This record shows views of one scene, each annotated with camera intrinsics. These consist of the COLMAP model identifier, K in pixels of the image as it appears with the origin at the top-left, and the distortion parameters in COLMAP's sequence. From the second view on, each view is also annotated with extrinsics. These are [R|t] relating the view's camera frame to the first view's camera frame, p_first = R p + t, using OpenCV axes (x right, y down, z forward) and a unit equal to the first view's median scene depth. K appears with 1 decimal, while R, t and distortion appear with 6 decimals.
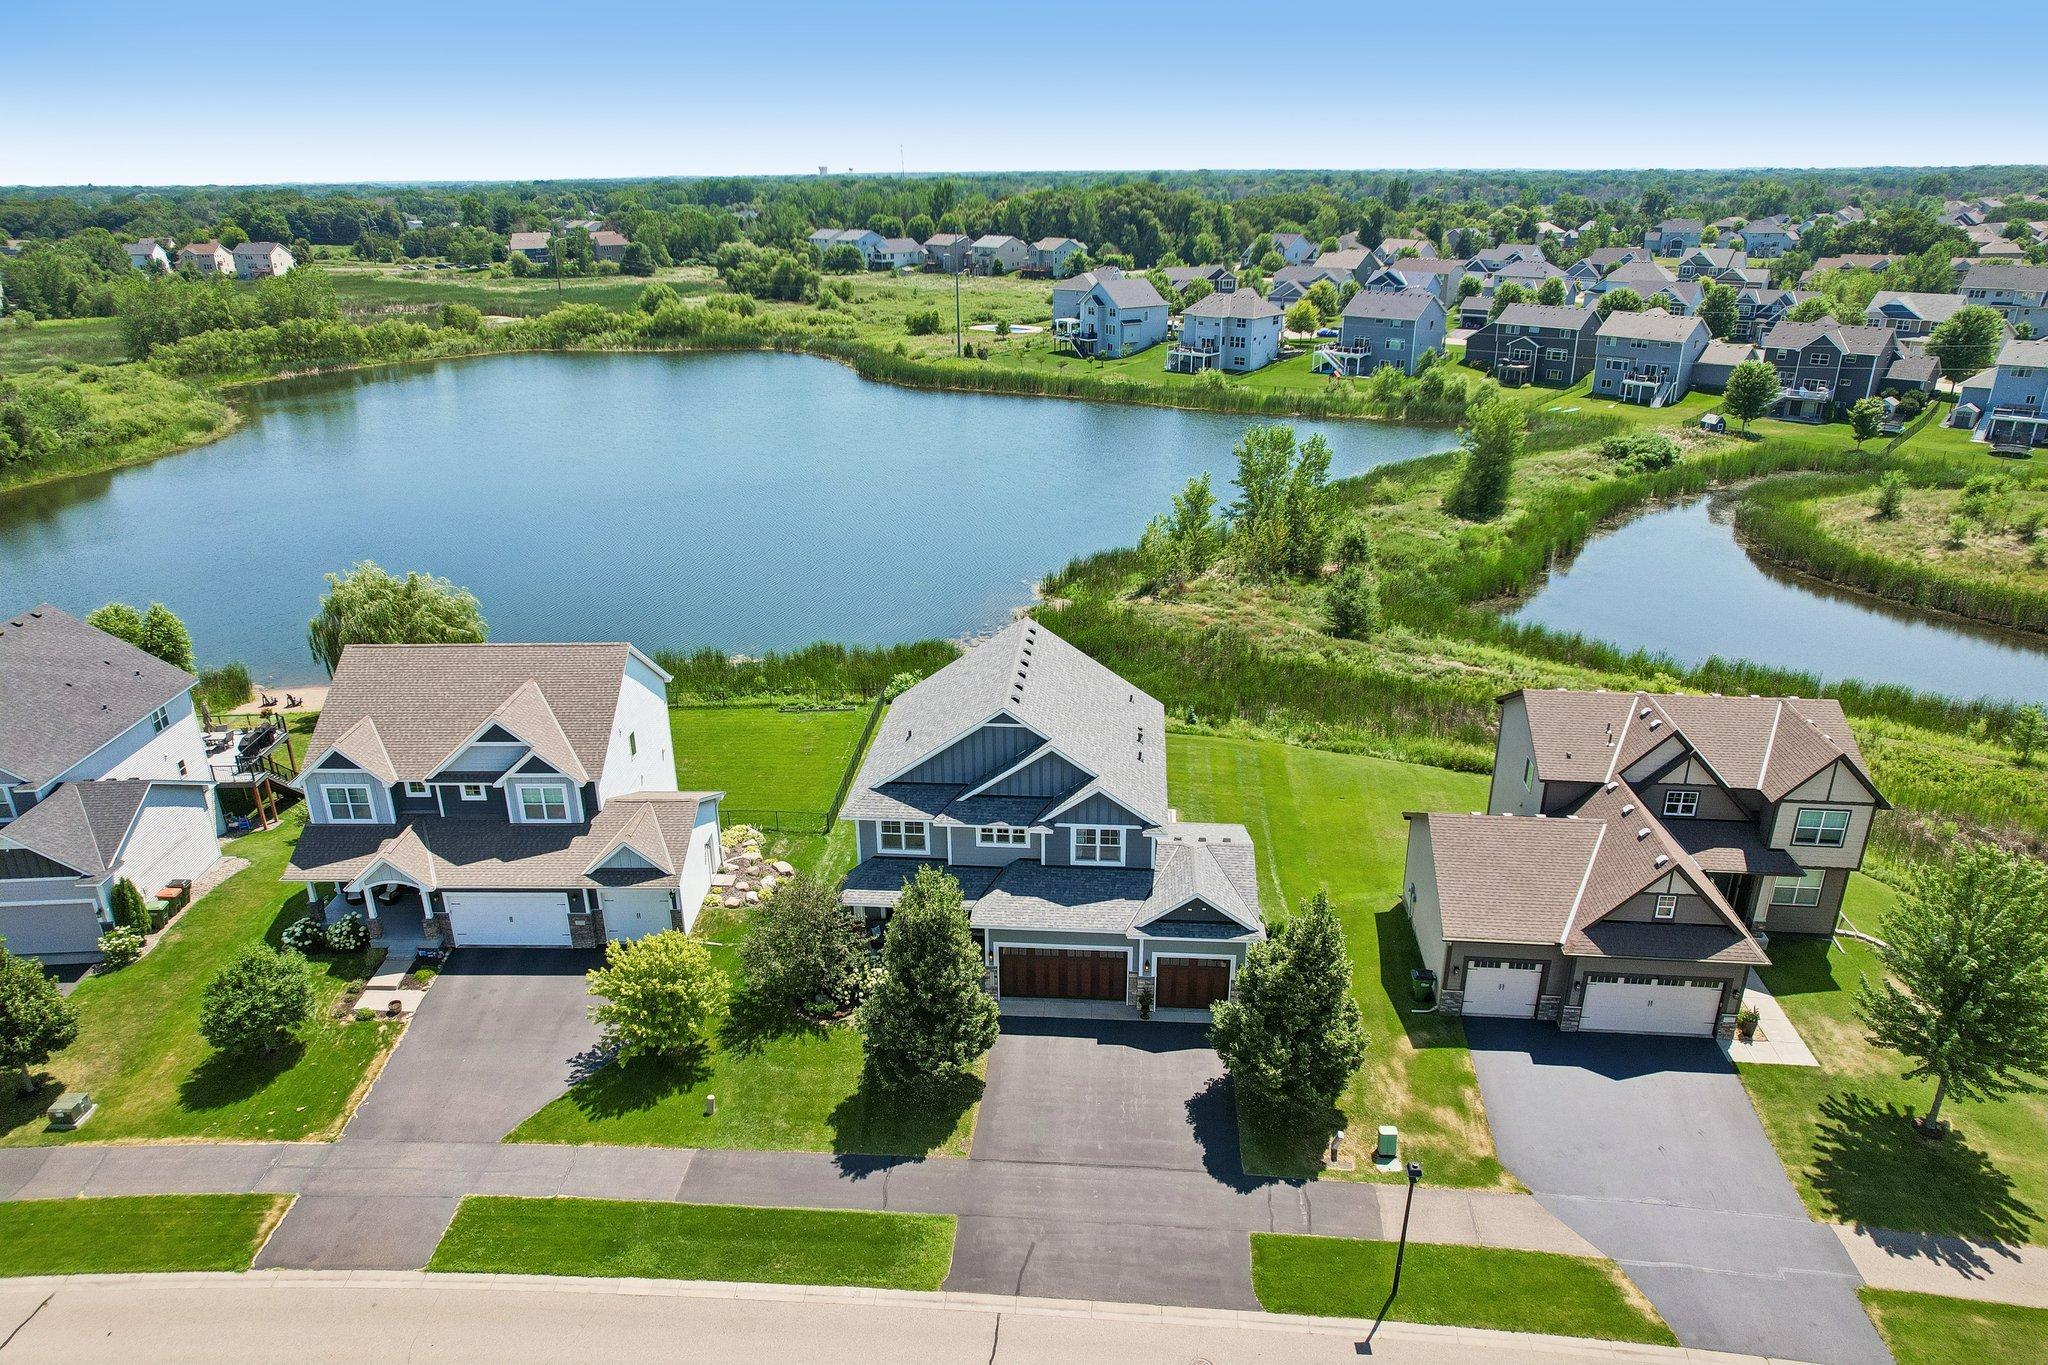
lens RADIAL K [[1312.0, 0, 1019.9], [0, 1312.0, 688.2], [0, 0, 1]] dist [-0.077524, 0.071246]
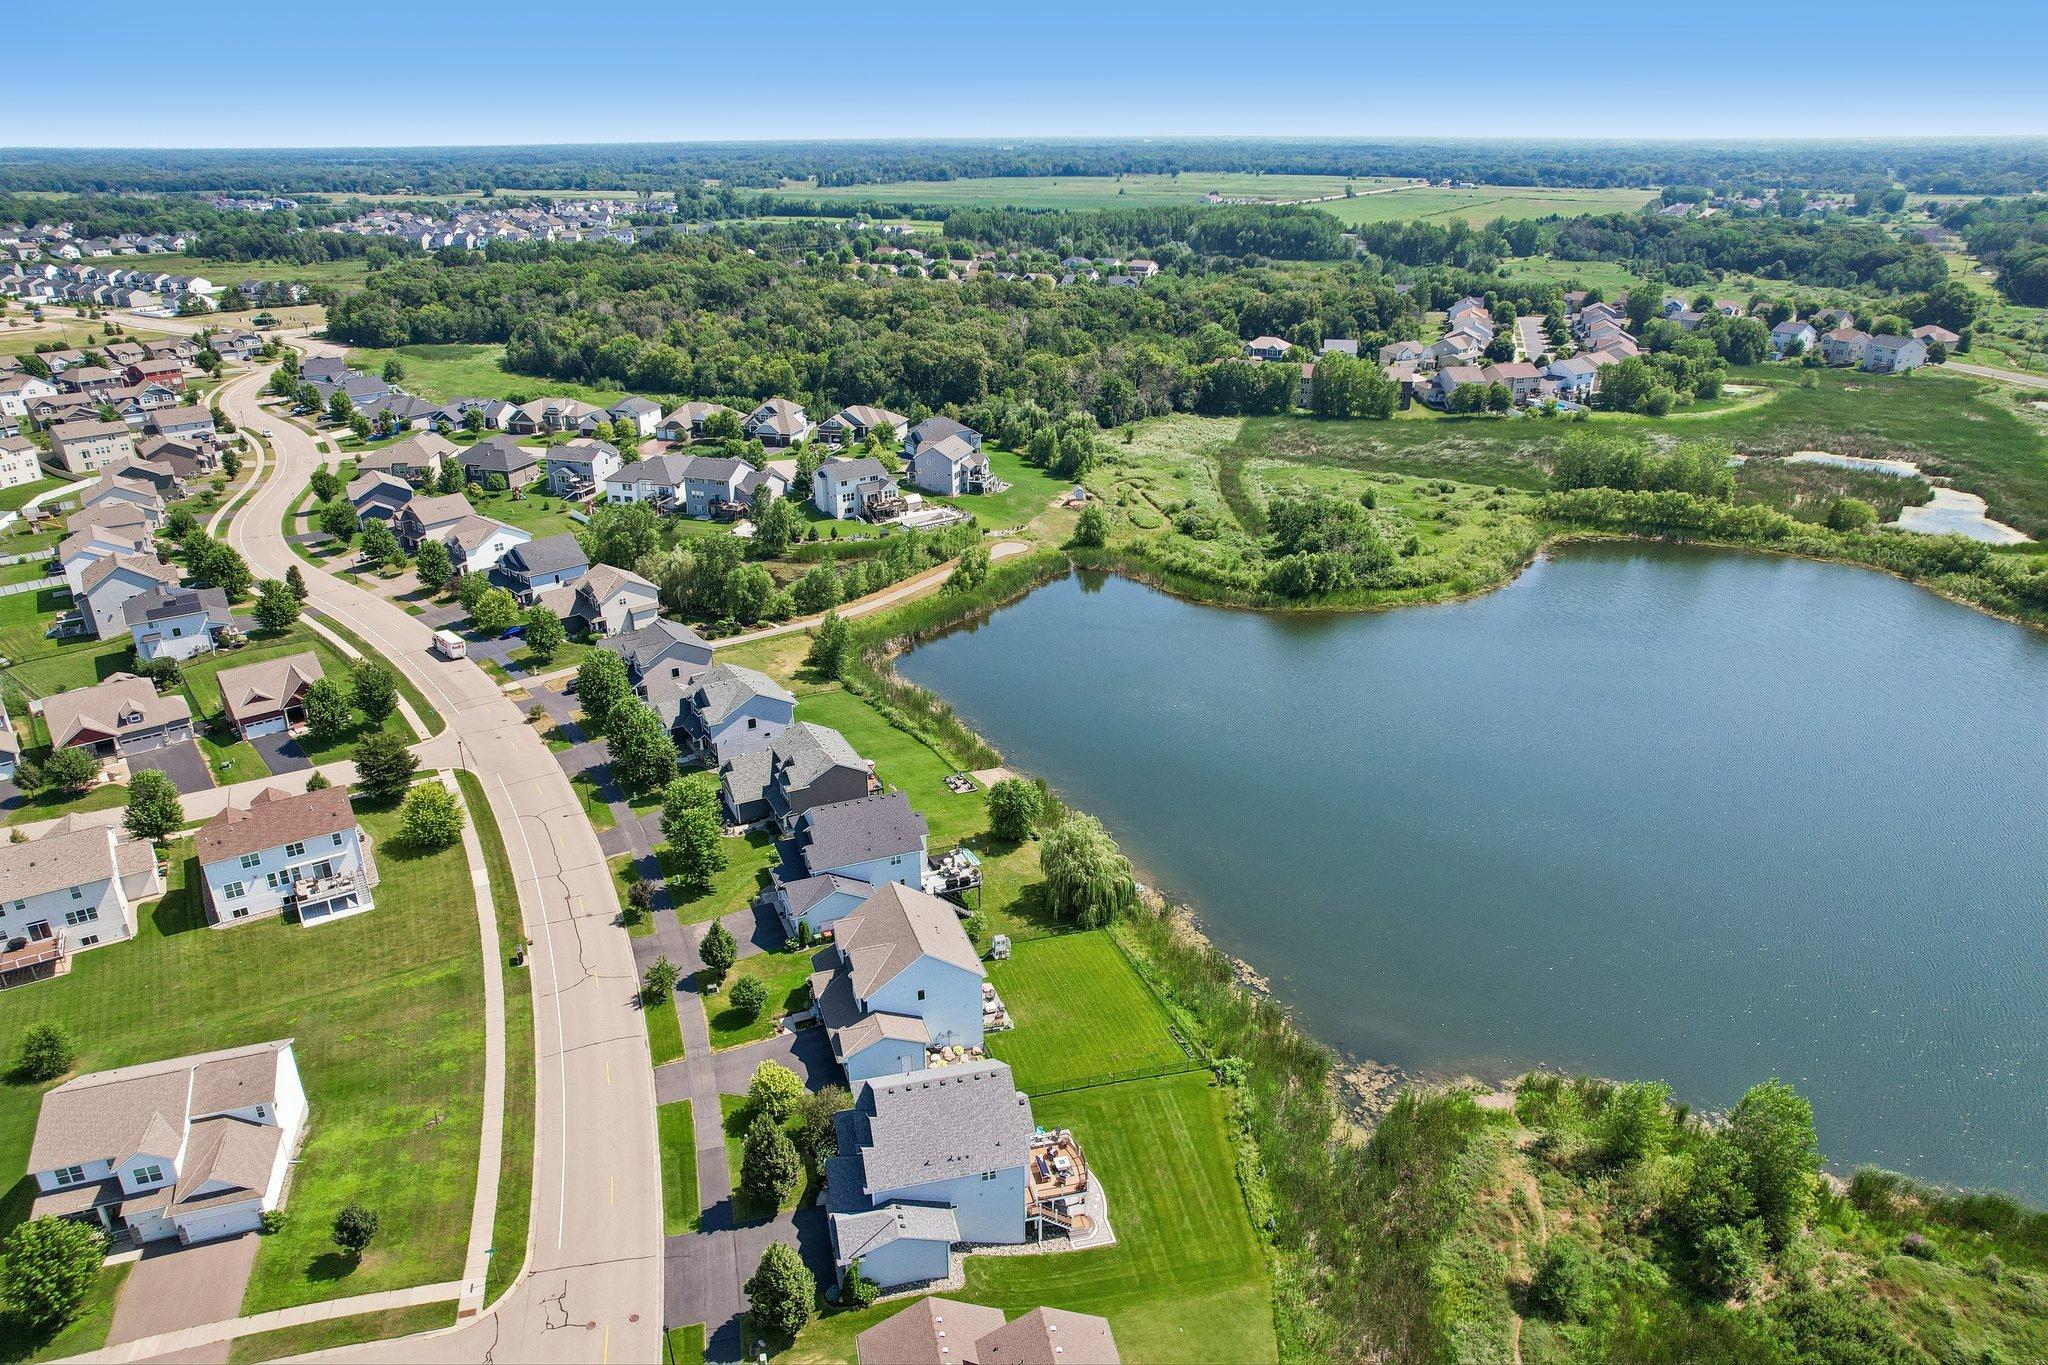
lens RADIAL K [[1312.0, 0, 1019.9], [0, 1312.0, 688.2], [0, 0, 1]] dist [-0.077524, 0.071246]
pose [[0.327304, 0.378404, -0.865842, 0.953902], [-0.348904, 0.899958, 0.261422, -0.697107], [0.878145, 0.216532, 0.426587, 0.121757]]
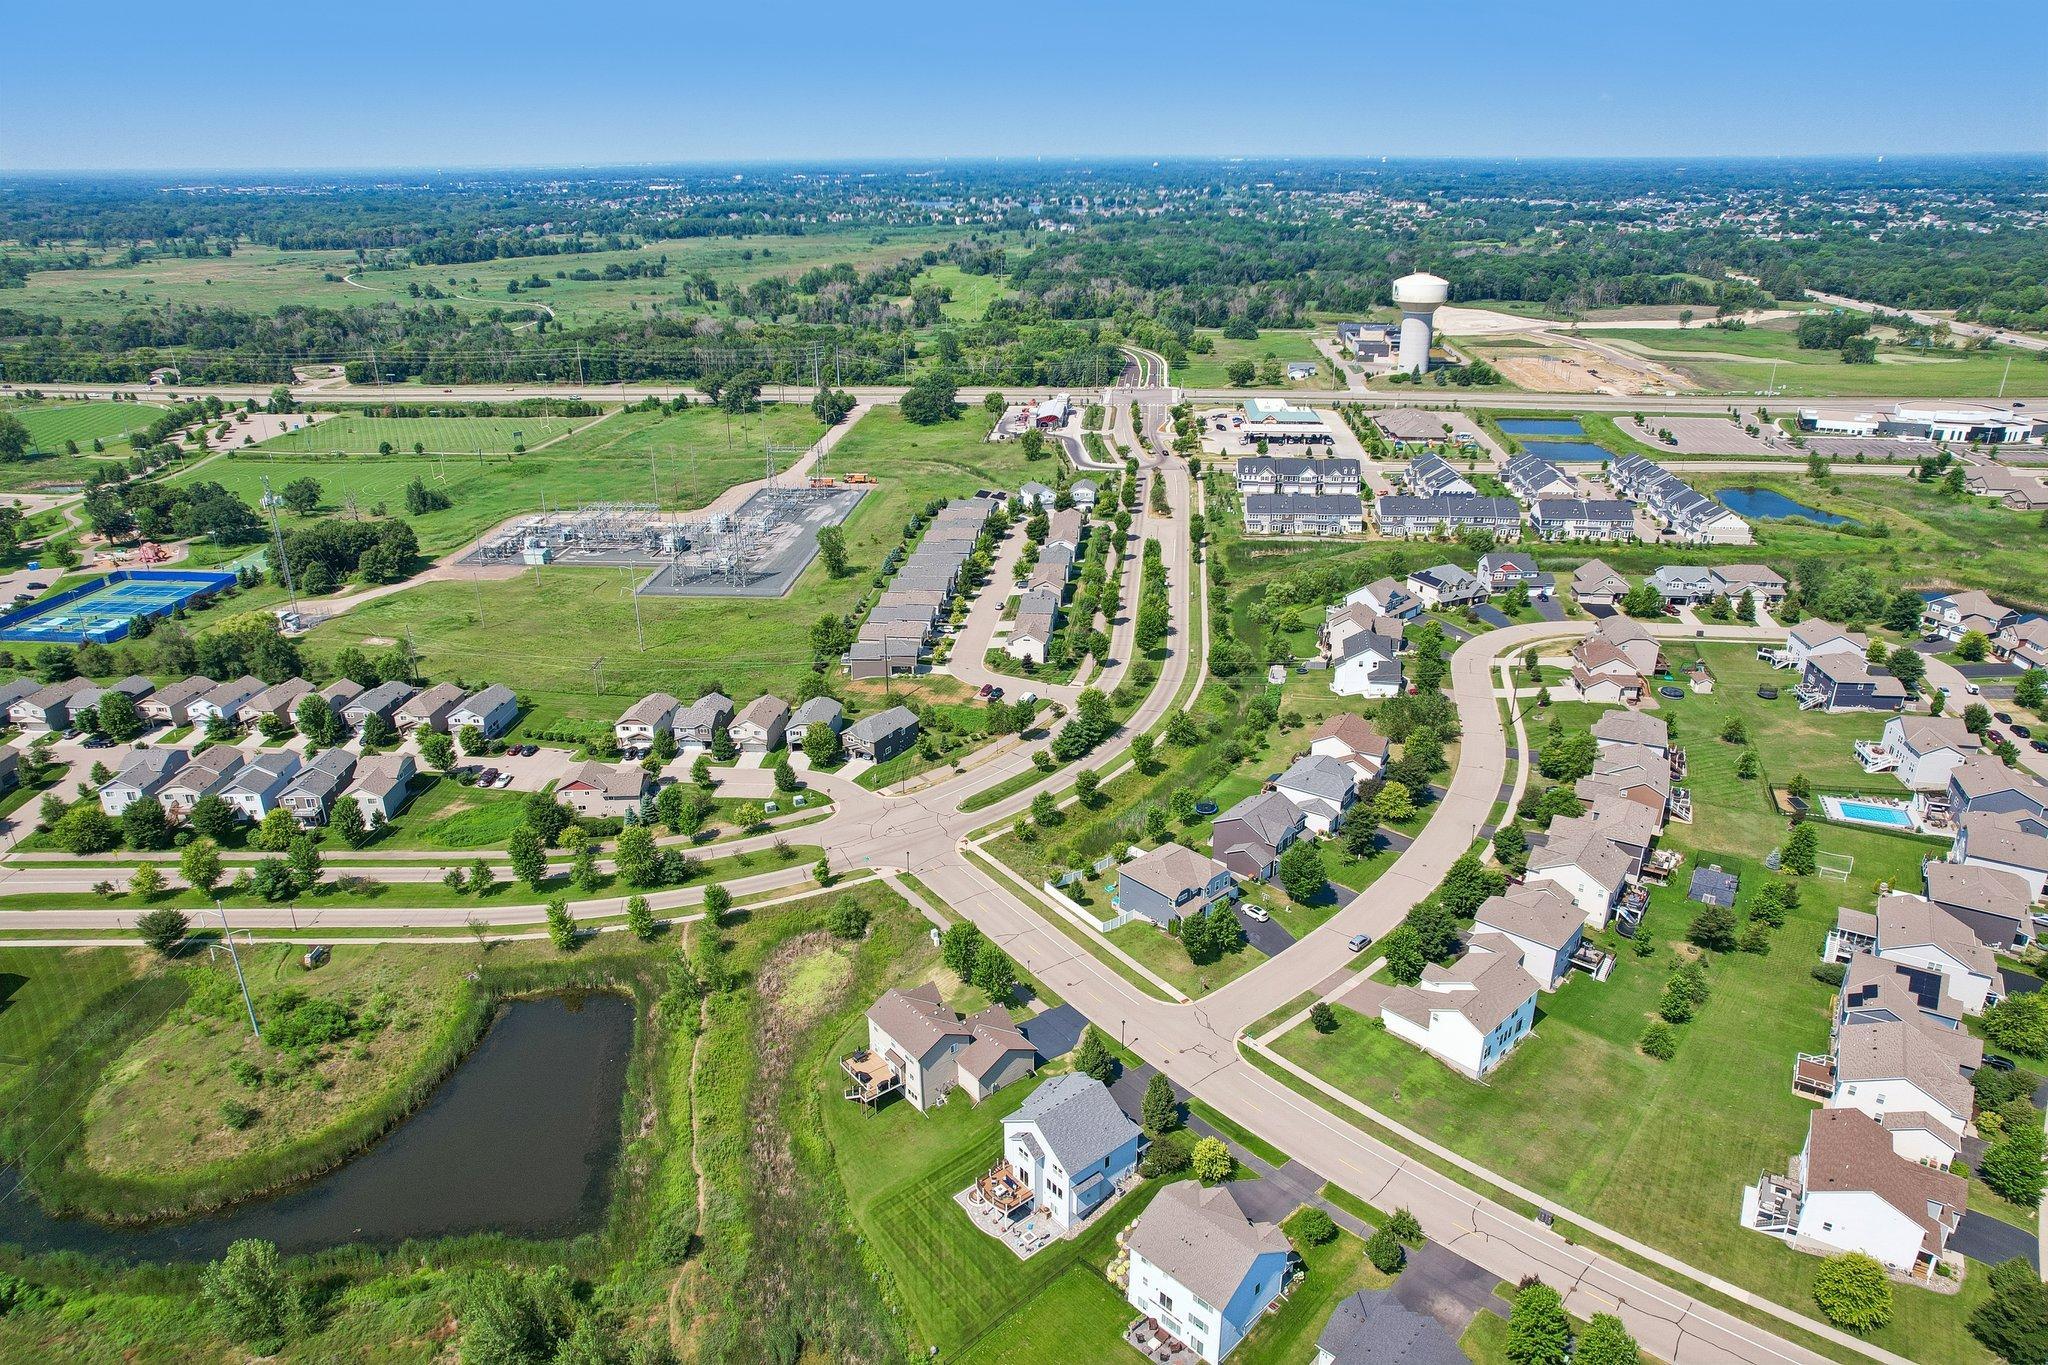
lens RADIAL K [[1312.0, 0, 1019.9], [0, 1312.0, 688.2], [0, 0, 1]] dist [-0.077524, 0.071246]
pose [[-0.706828, -0.255665, 0.659568, -1.041985], [0.275011, 0.759738, 0.589209, -1.596413], [-0.651739, 0.597858, -0.466693, 1.232978]]
